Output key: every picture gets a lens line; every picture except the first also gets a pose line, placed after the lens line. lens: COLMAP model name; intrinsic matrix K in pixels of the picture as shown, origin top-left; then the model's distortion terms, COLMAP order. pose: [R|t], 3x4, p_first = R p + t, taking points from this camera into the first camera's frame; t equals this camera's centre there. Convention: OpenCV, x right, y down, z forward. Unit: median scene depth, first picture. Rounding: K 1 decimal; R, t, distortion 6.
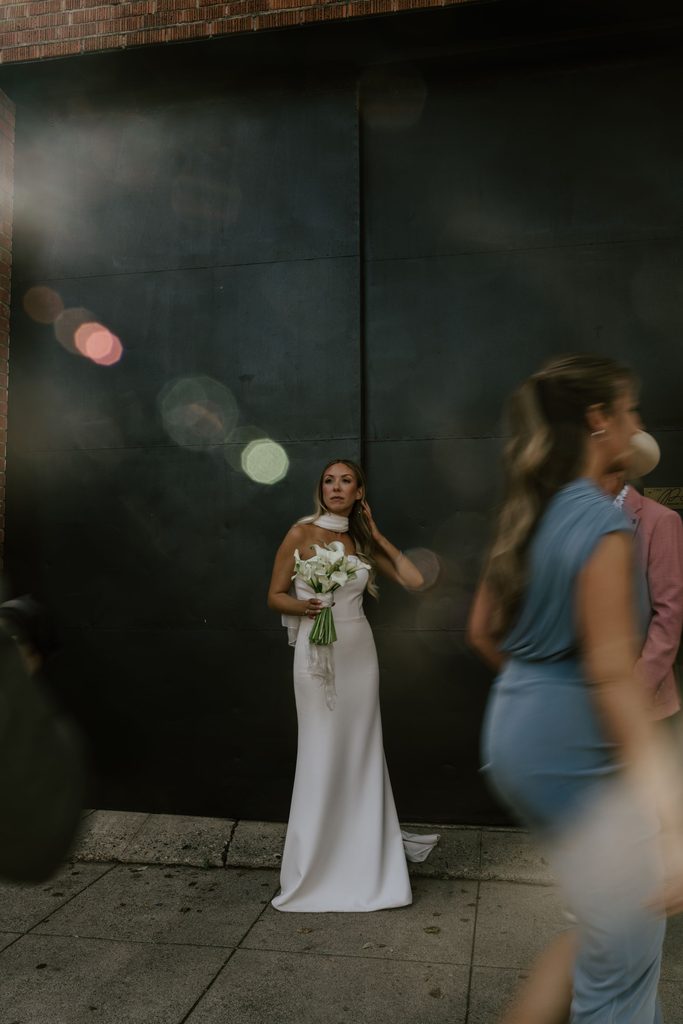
lens RADIAL K [[864.4, 0, 340.4], [0, 864.4, 496.4], [0, 0, 1]] dist [-0.005850, -0.011311]
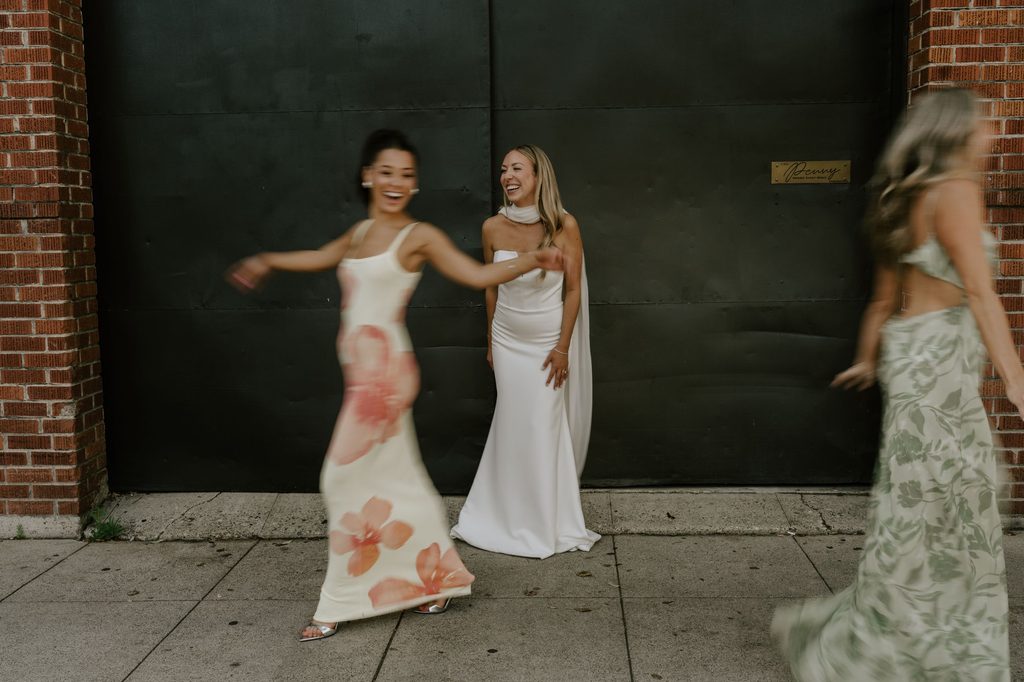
lens RADIAL K [[1024.4, 0, 543.9], [0, 1024.4, 340.8], [0, 0, 1]] dist [-0.002354, 0.007166]
pose [[0.987792, -0.023451, 0.154006, -0.107952], [-0.006933, 0.981007, 0.193850, -0.037568], [-0.155627, -0.192551, 0.968868, -0.168336]]
